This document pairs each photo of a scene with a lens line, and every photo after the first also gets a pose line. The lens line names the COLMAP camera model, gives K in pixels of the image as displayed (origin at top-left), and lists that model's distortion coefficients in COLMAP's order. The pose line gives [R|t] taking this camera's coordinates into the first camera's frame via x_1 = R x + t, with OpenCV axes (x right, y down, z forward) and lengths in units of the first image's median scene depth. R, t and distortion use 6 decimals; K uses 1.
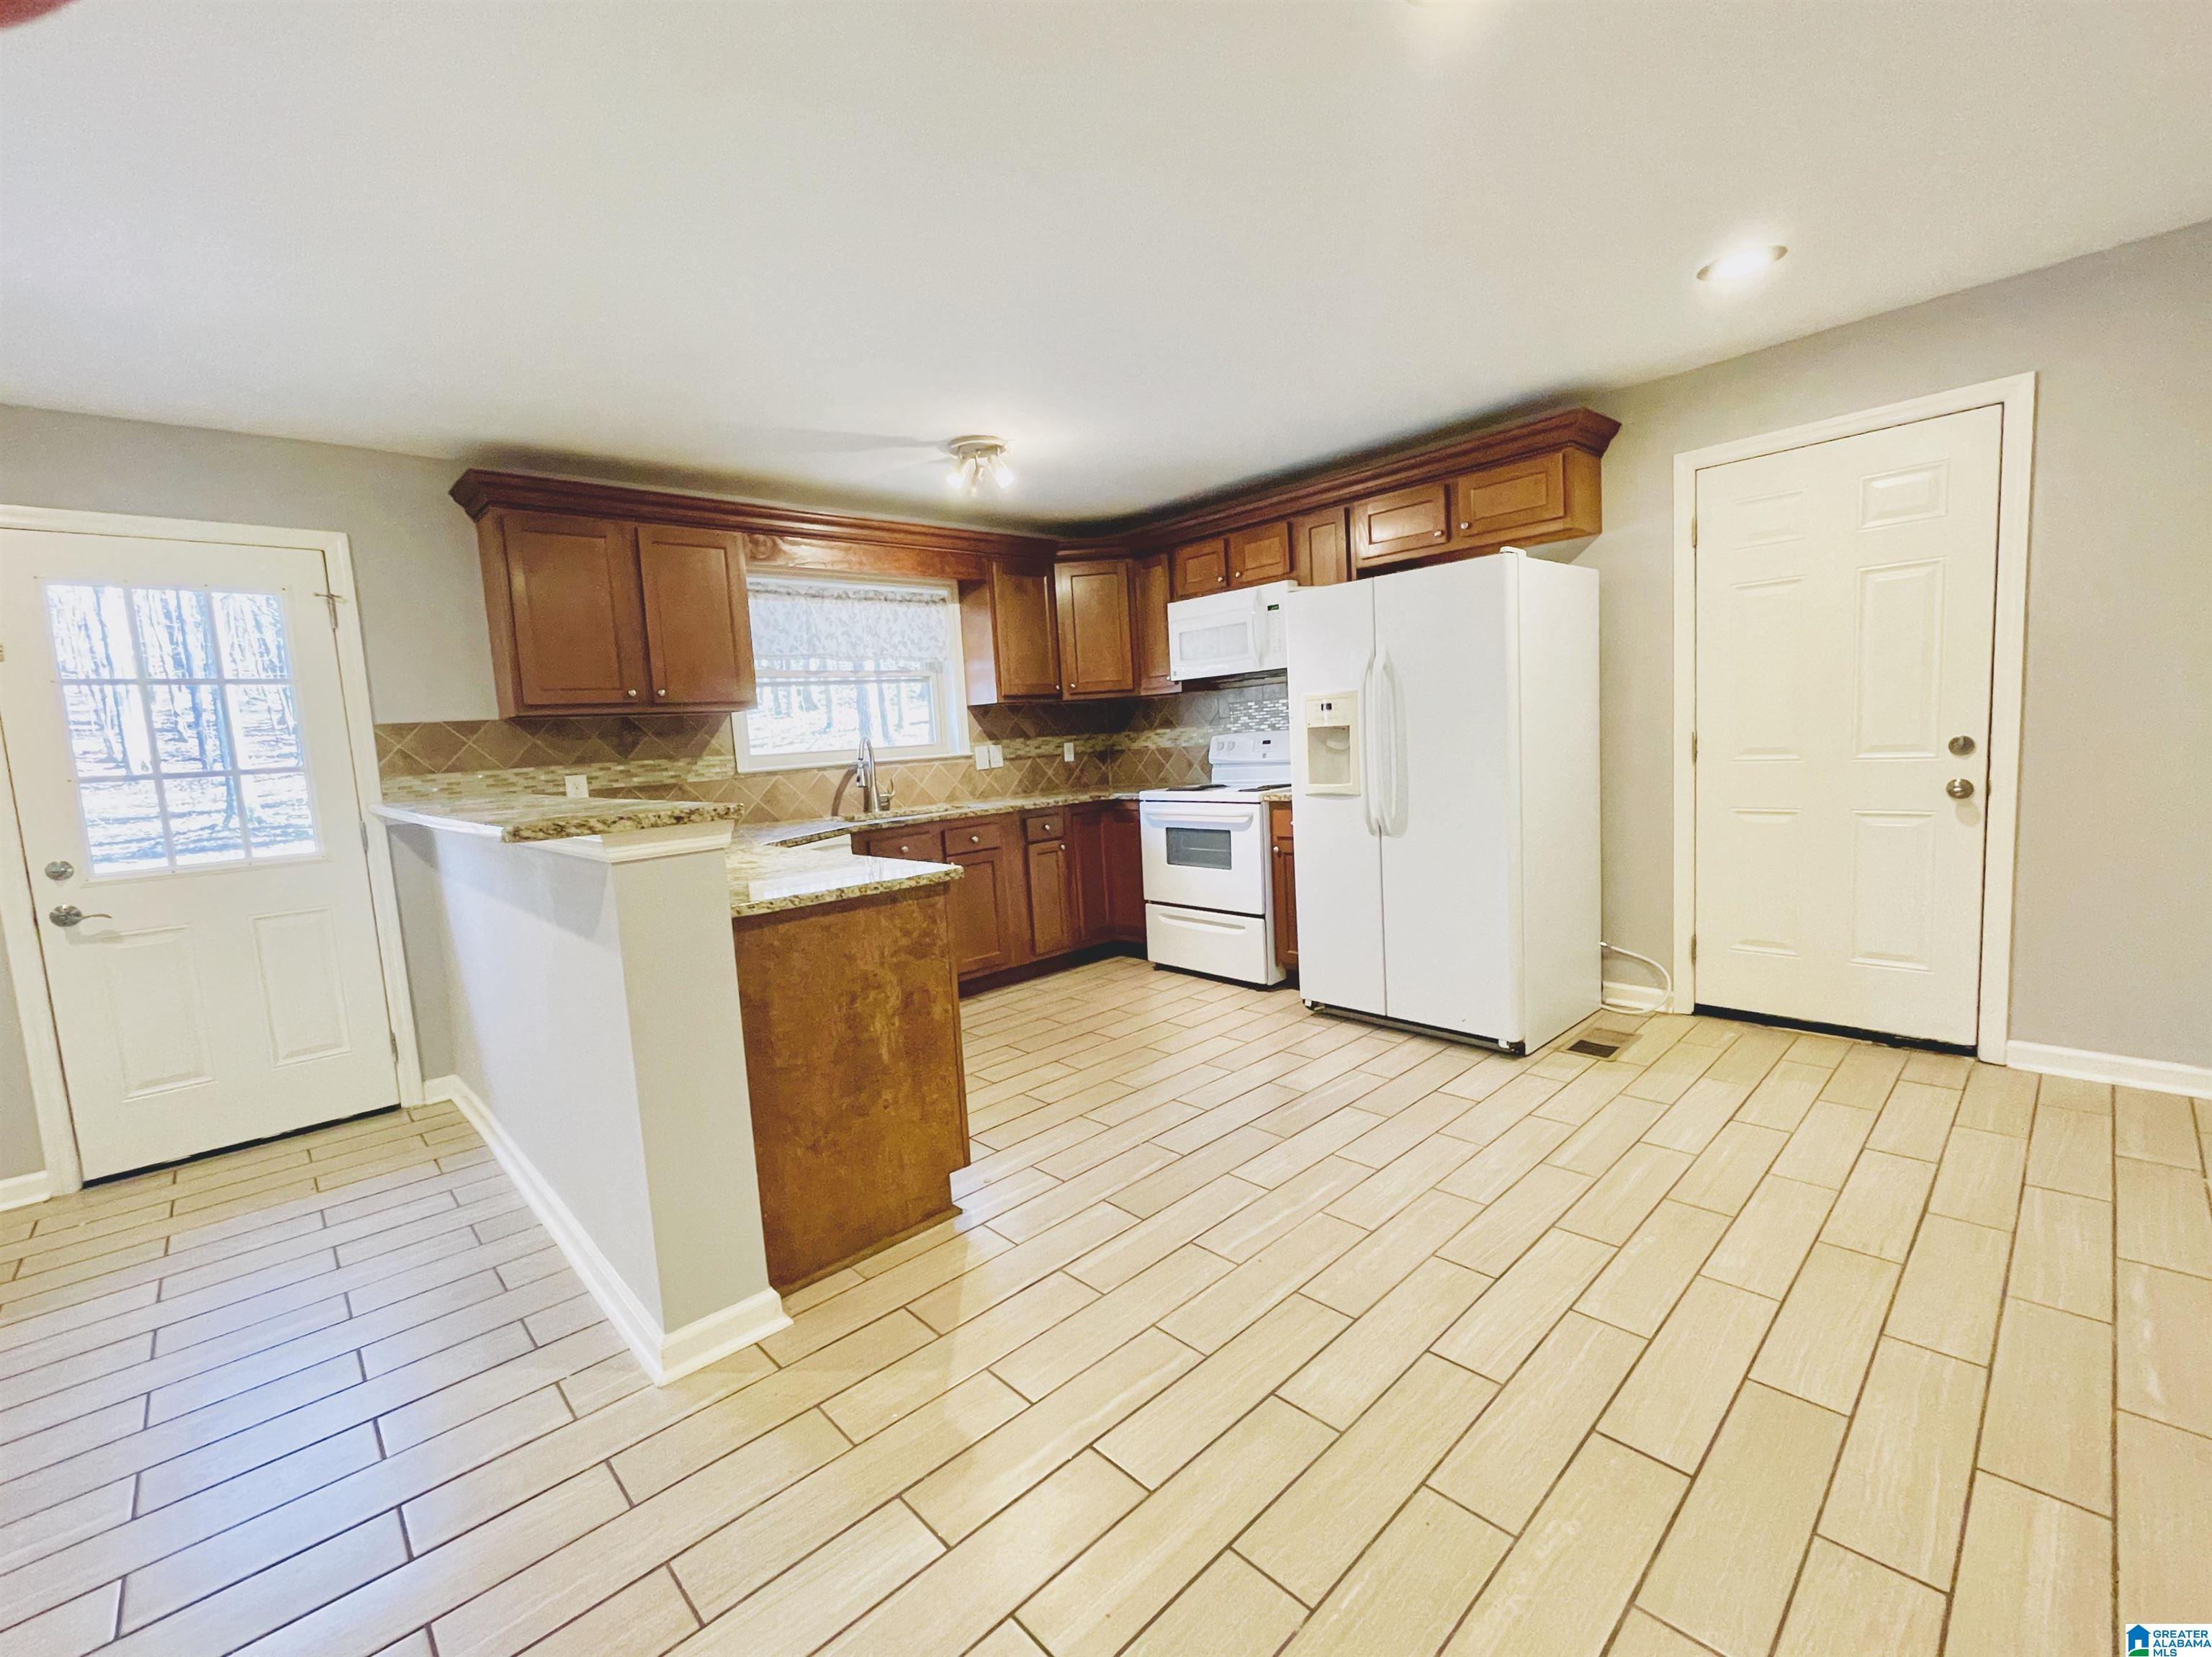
lens RADIAL K [[938.2, 0, 1104.5], [0, 938.2, 833.5], [0, 0, 1]] dist [0.003304, 0.001128]
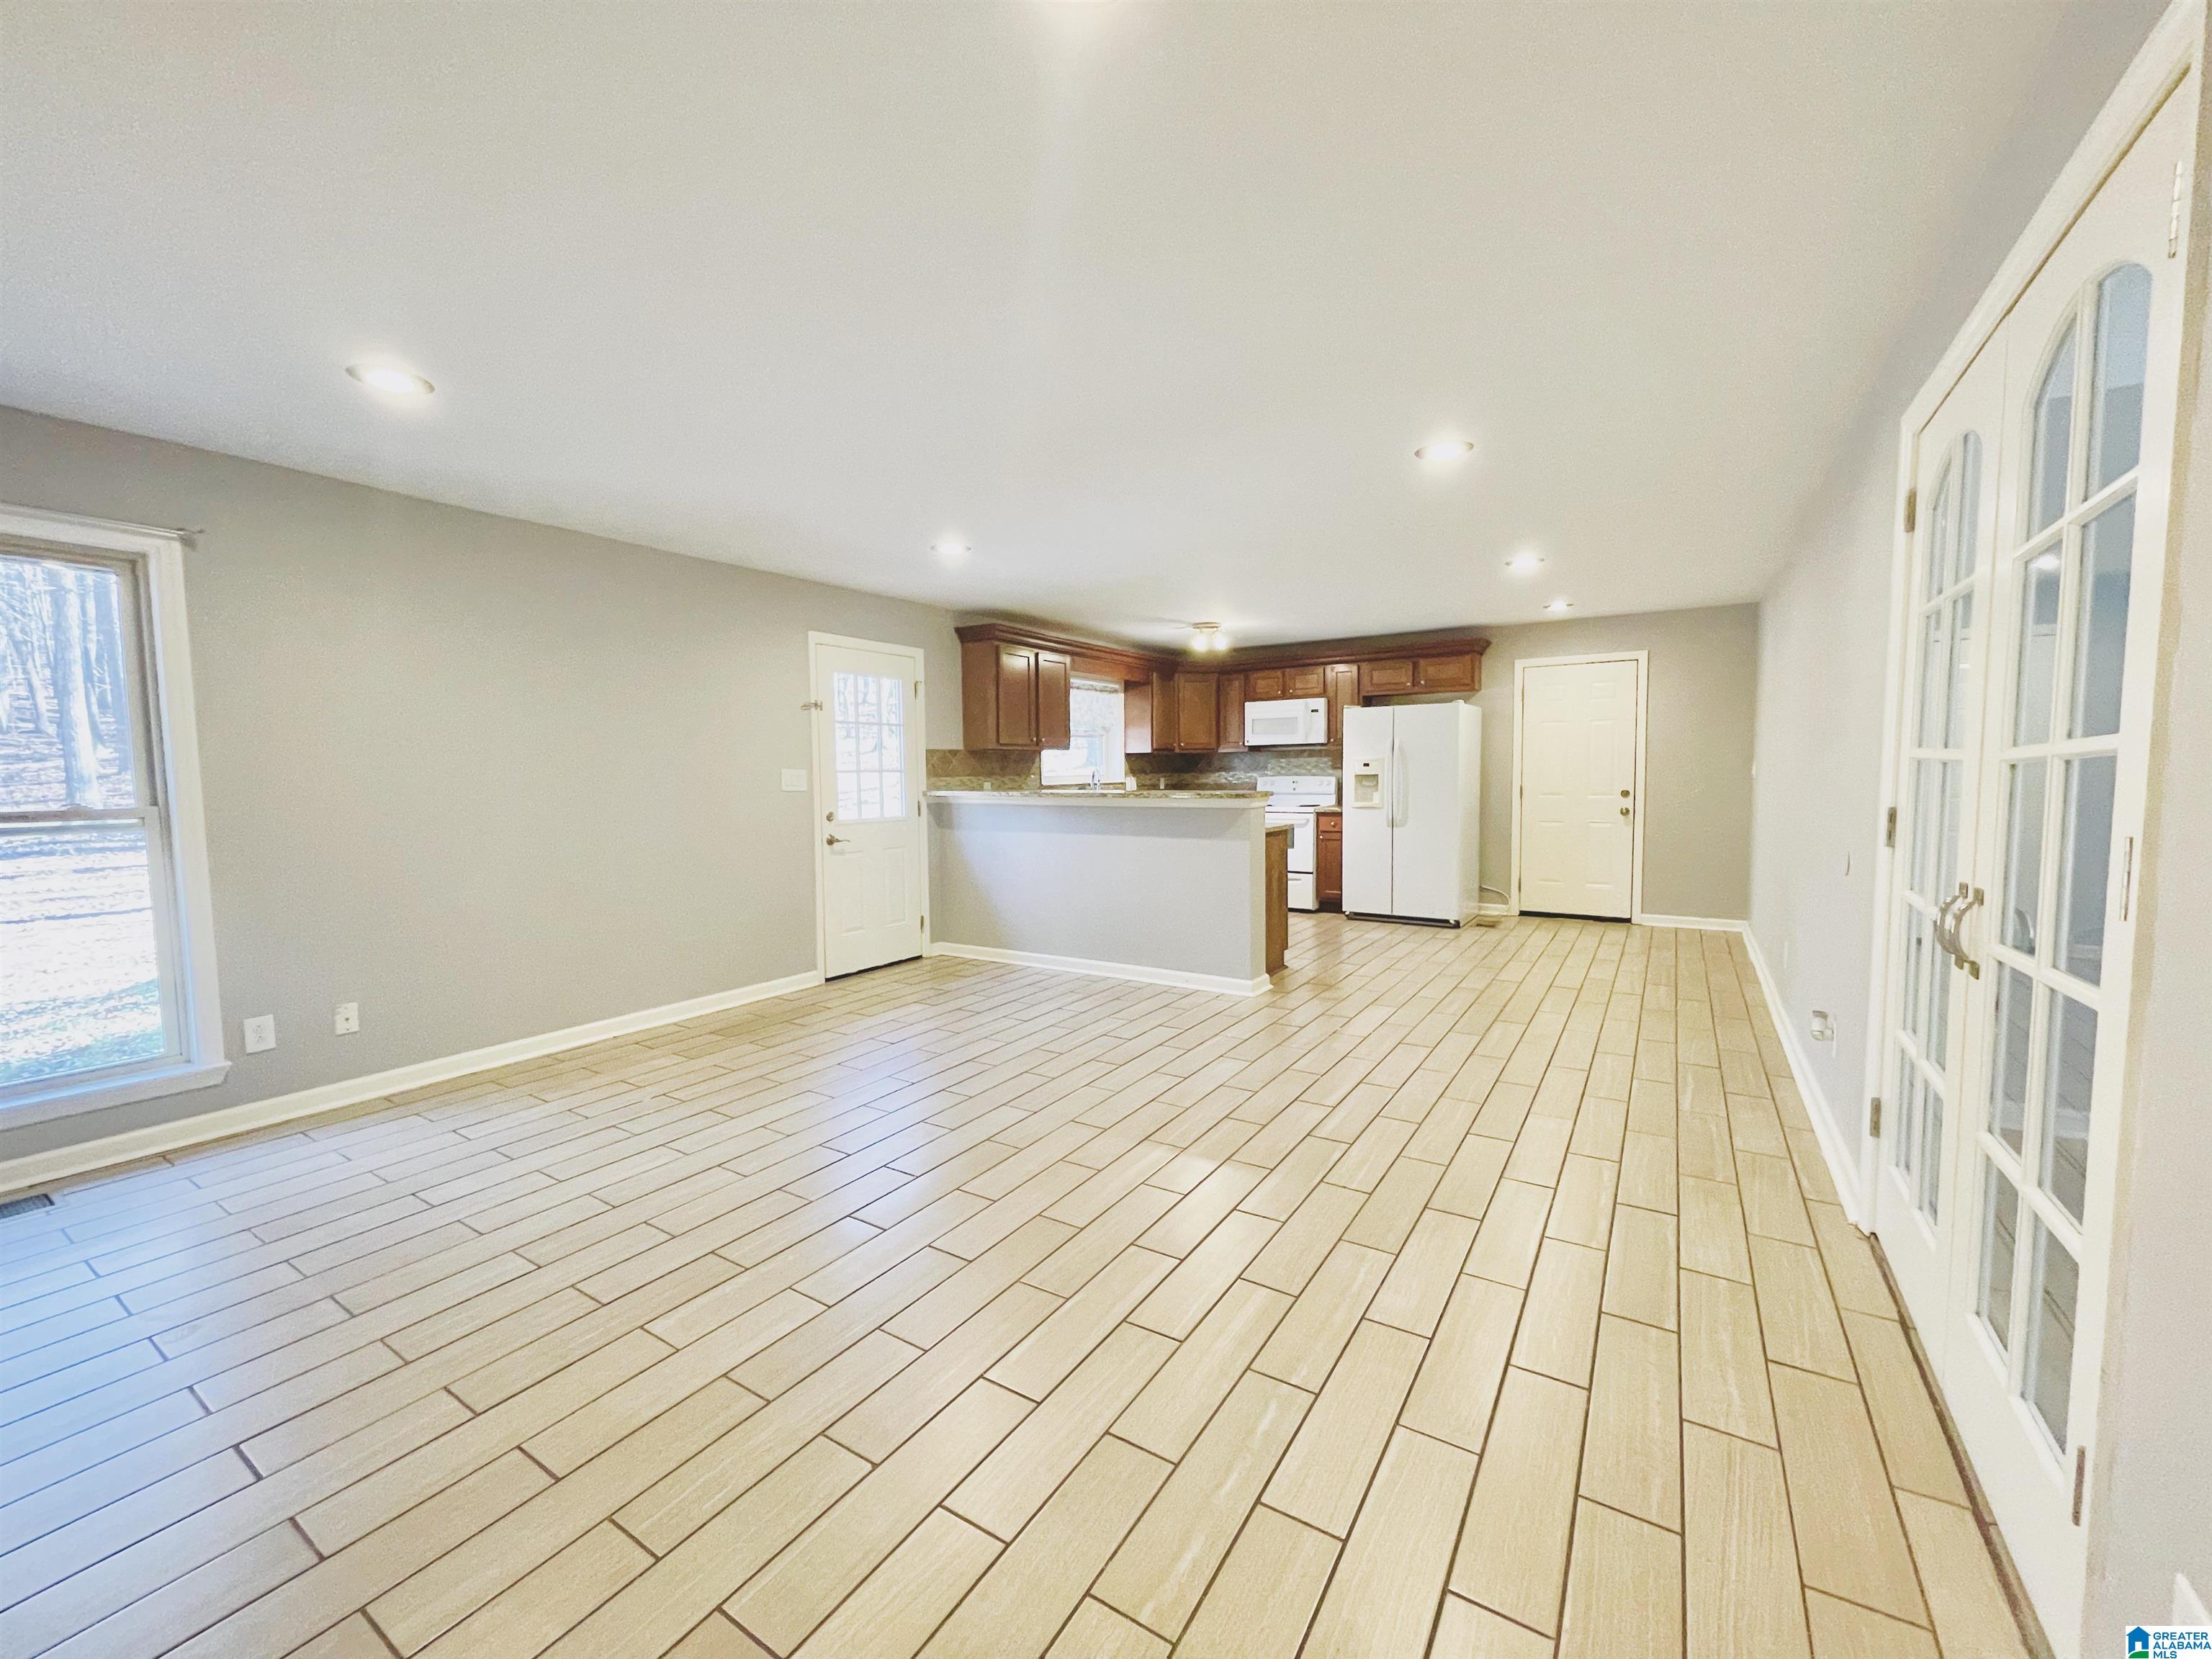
lens RADIAL K [[889.4, 0, 1103.3], [0, 889.4, 834.9], [0, 0, 1]] dist [-0.003442, -0.000176]
pose [[0.969289, 0.029547, 0.244142, -0.767604], [-0.017802, 0.998582, -0.050177, 0.122775], [-0.245278, 0.044290, 0.968441, -0.715234]]
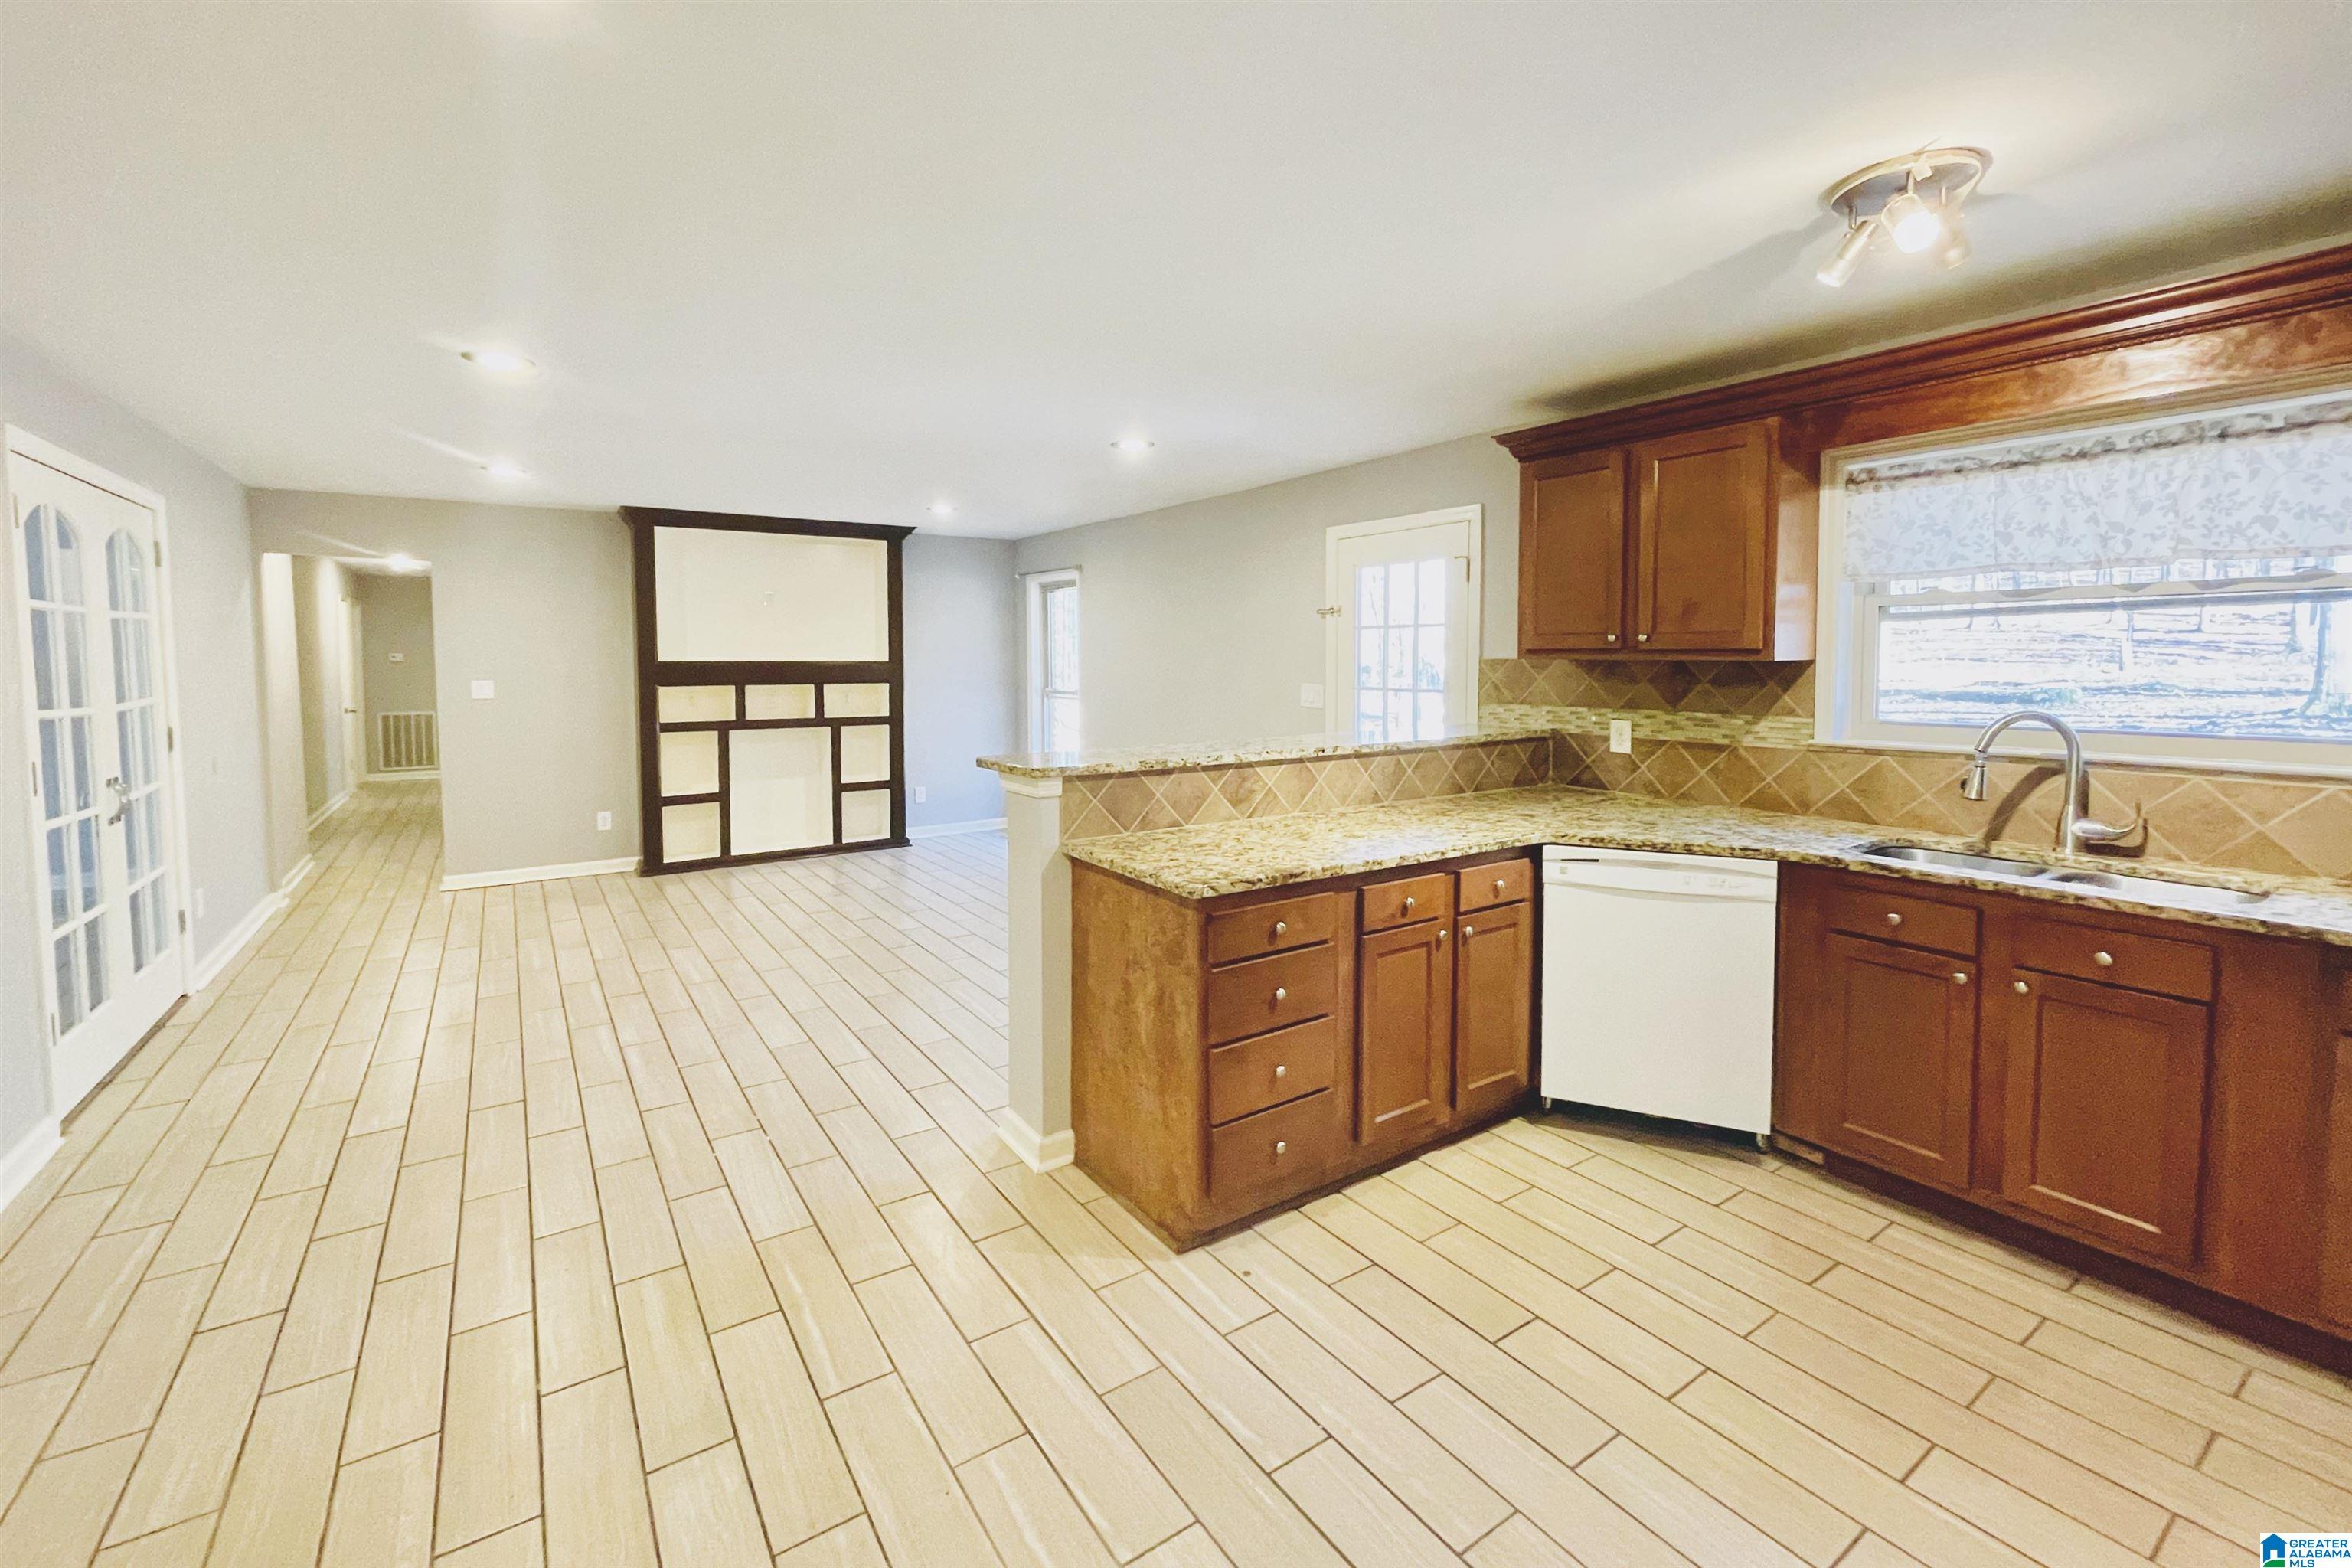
lens RADIAL K [[989.5, 0, 1144.4], [0, 989.5, 704.2], [0, 0, 1]] dist [0.001944, 0.000384]
pose [[-0.178459, 0.110113, -0.977767, 0.485728], [-0.091844, 0.987516, 0.127974, -0.161631], [0.979651, 0.112641, -0.166118, 0.703388]]
